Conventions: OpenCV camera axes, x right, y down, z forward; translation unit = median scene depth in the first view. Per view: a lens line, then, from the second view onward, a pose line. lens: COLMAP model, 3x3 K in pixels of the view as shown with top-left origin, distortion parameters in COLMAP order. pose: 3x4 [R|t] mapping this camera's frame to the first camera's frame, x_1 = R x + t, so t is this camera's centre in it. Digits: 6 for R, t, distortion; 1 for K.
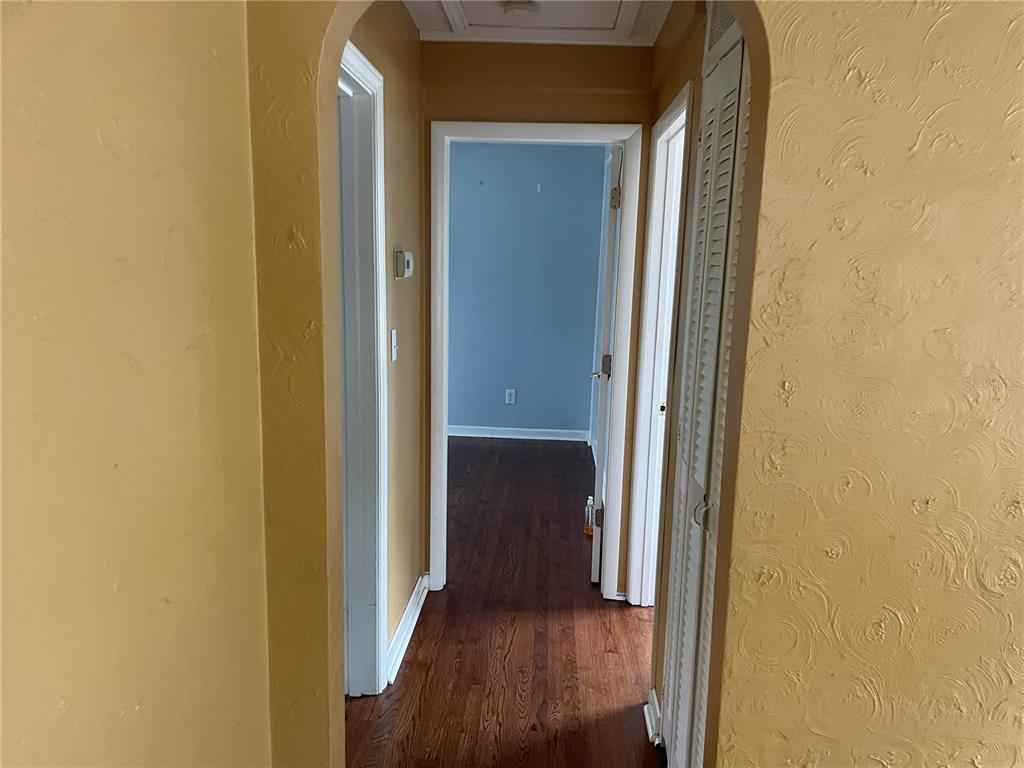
lens RADIAL K [[764.3, 0, 516.7], [0, 764.3, 384.8], [0, 0, 1]] dist [0.103570, -0.145482]
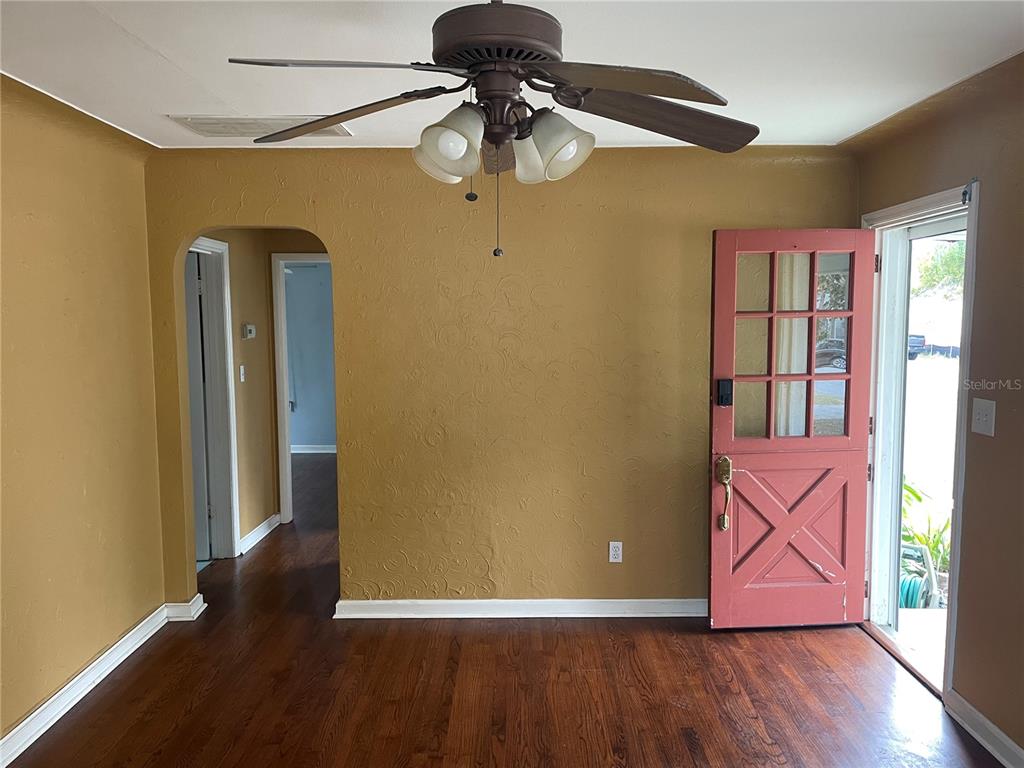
lens RADIAL K [[764.3, 0, 516.7], [0, 764.3, 384.8], [0, 0, 1]] dist [0.103570, -0.145482]
pose [[0.998448, -0.032824, 0.044988, 0.433584], [0.036269, 0.996291, -0.078031, 0.150207], [-0.042260, 0.079542, 0.995935, -0.938299]]
